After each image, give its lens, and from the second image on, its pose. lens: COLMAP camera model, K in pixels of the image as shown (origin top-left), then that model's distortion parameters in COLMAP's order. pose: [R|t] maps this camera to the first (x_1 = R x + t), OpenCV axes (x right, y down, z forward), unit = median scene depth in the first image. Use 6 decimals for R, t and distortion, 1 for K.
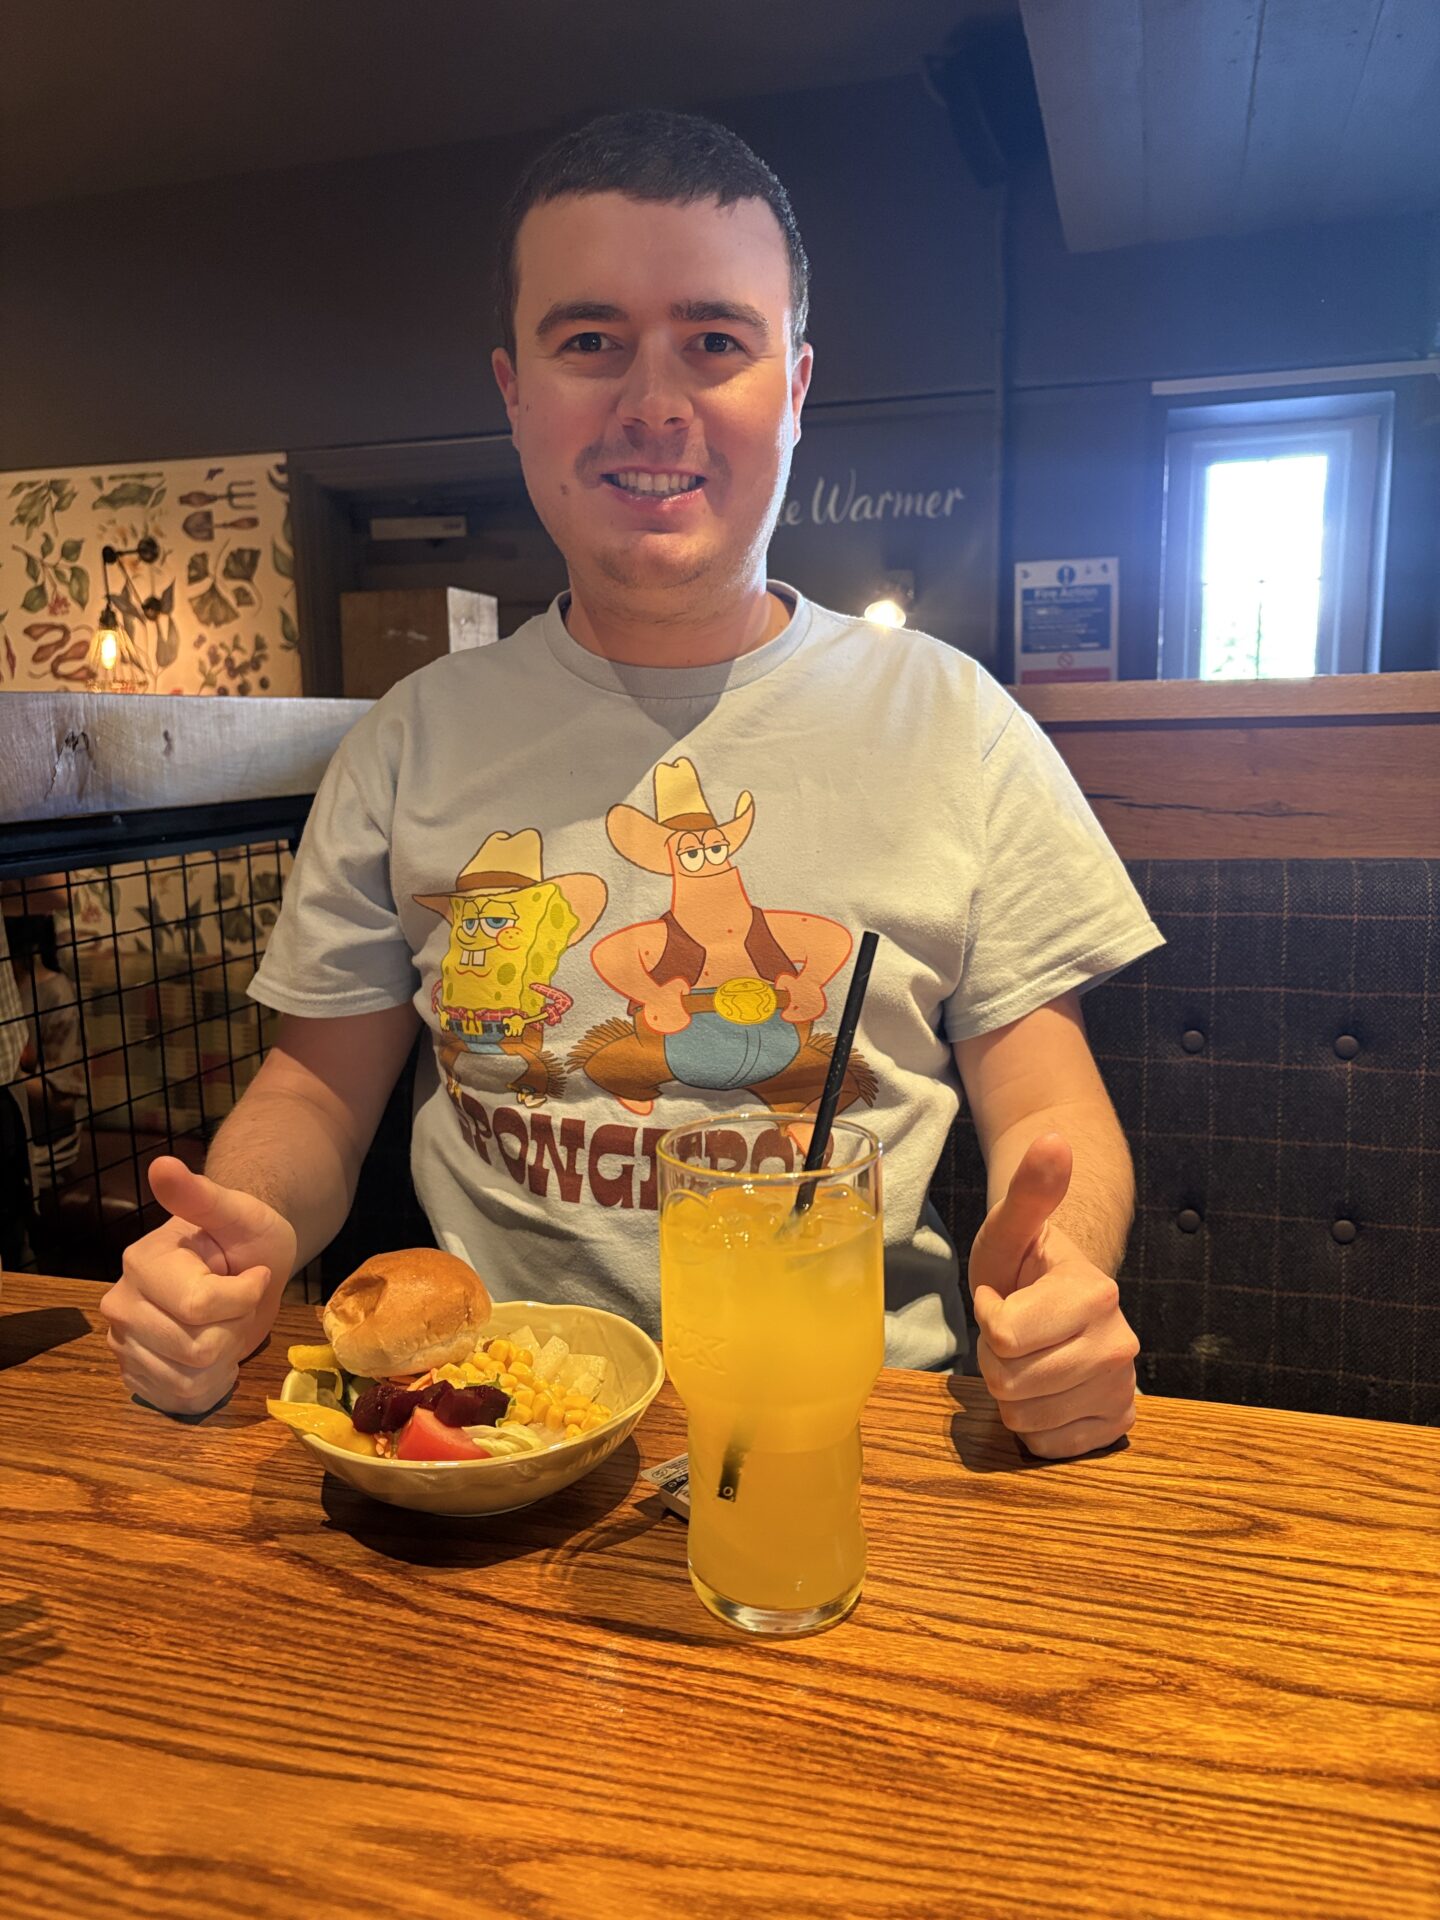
lens RADIAL K [[1439.7, 0, 720.0], [0, 1439.7, 960.0], [0, 0, 1]] dist [0.010348, 0.005423]
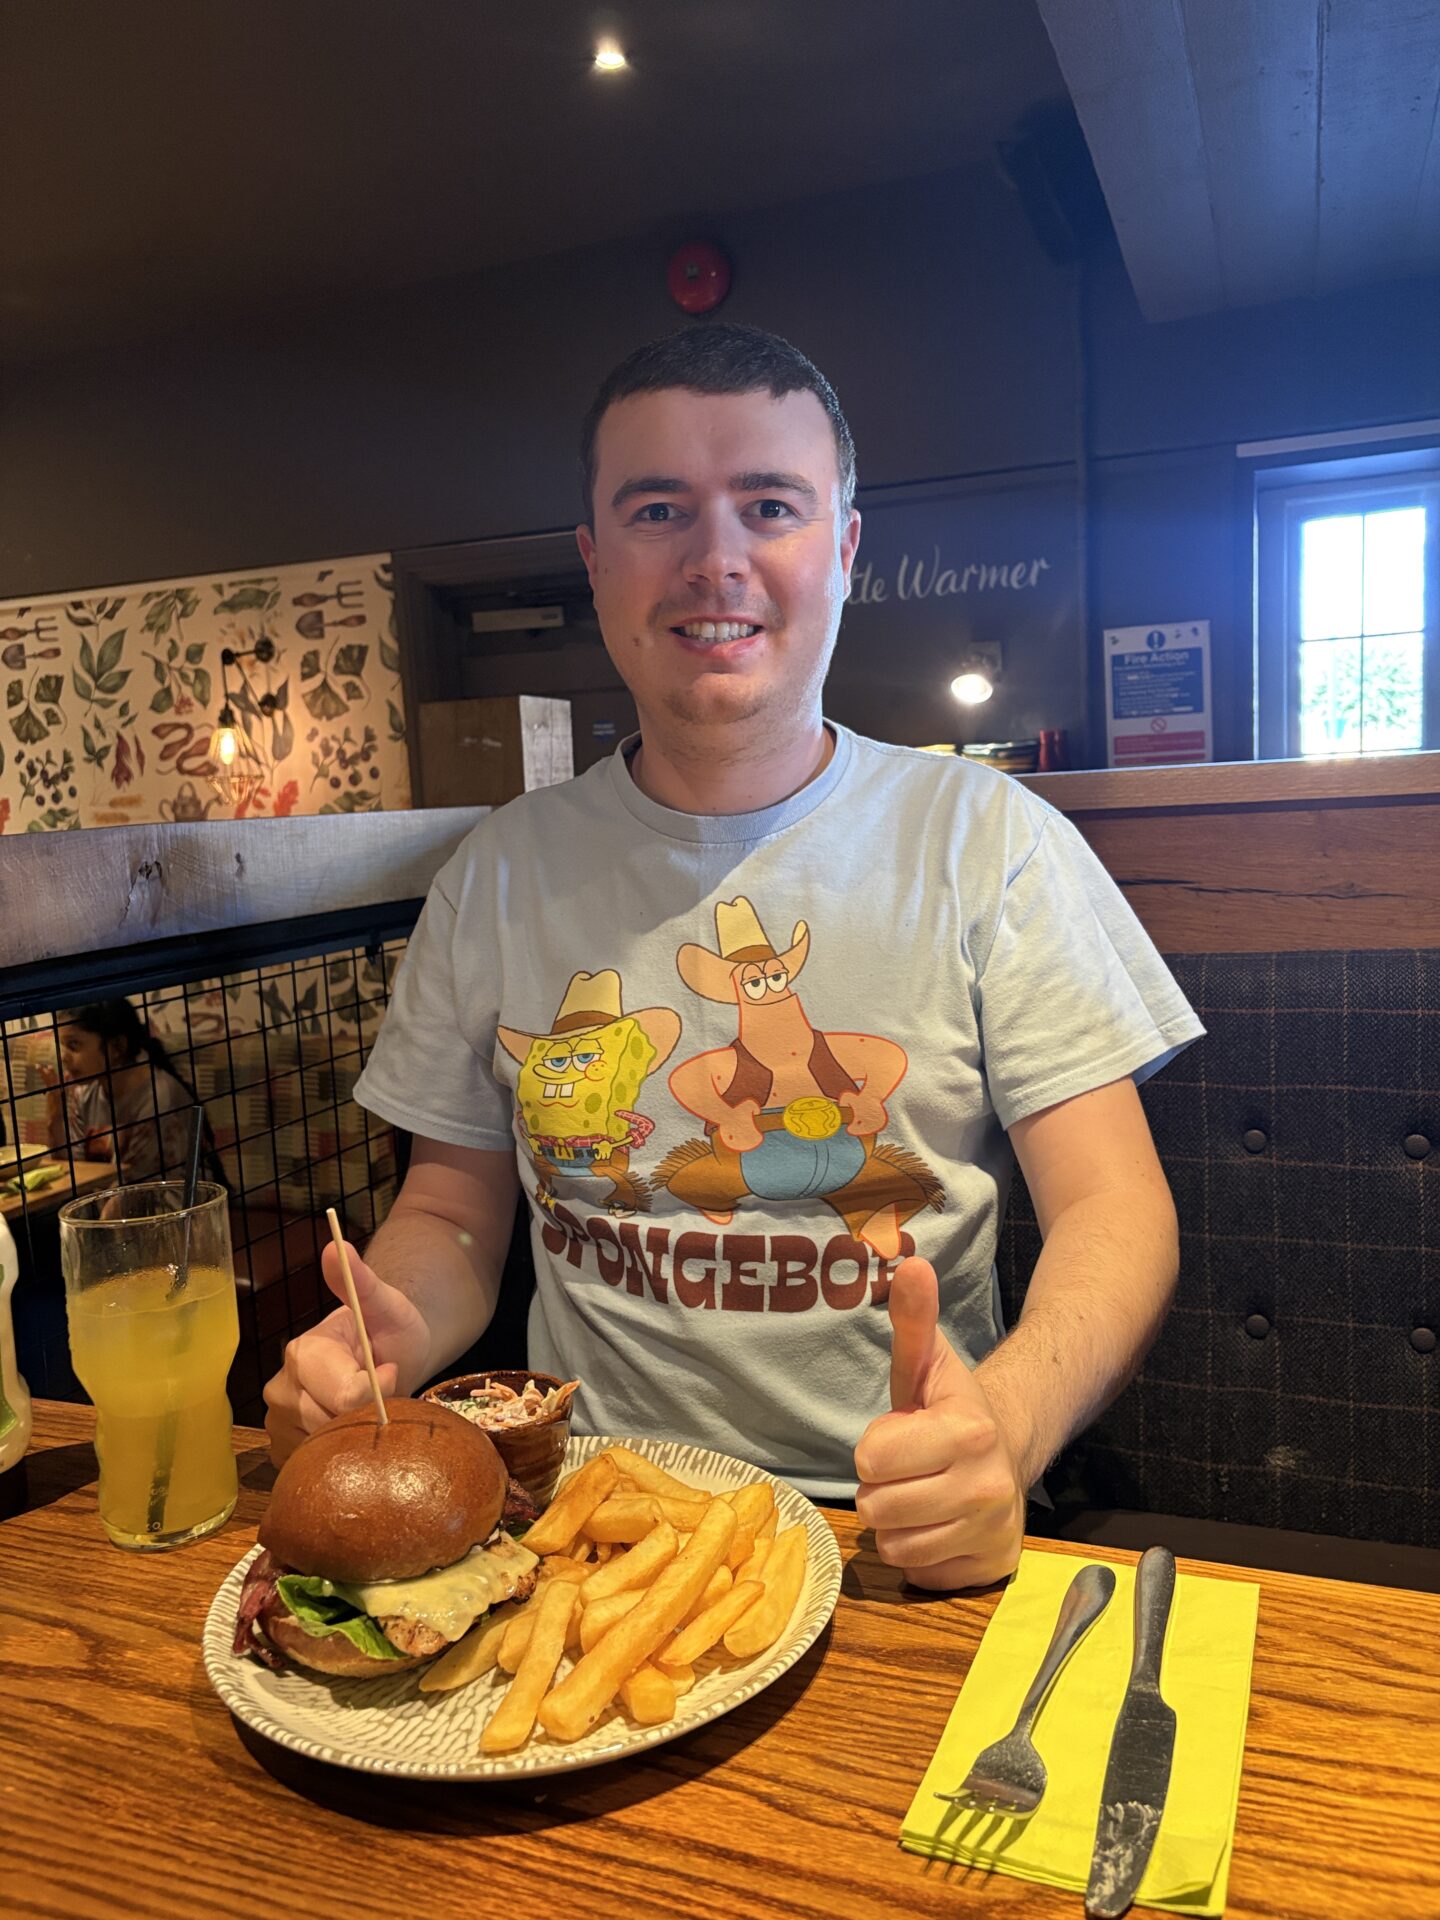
lens RADIAL K [[1425.2, 0, 722.2], [0, 1425.2, 963.1], [0, 0, 1]] dist [0.058094, -0.079902]
pose [[0.996219, -0.022430, -0.083932, 0.111834], [0.019355, 0.999118, -0.037274, -0.073059], [0.084694, 0.035508, 0.995774, -0.007686]]
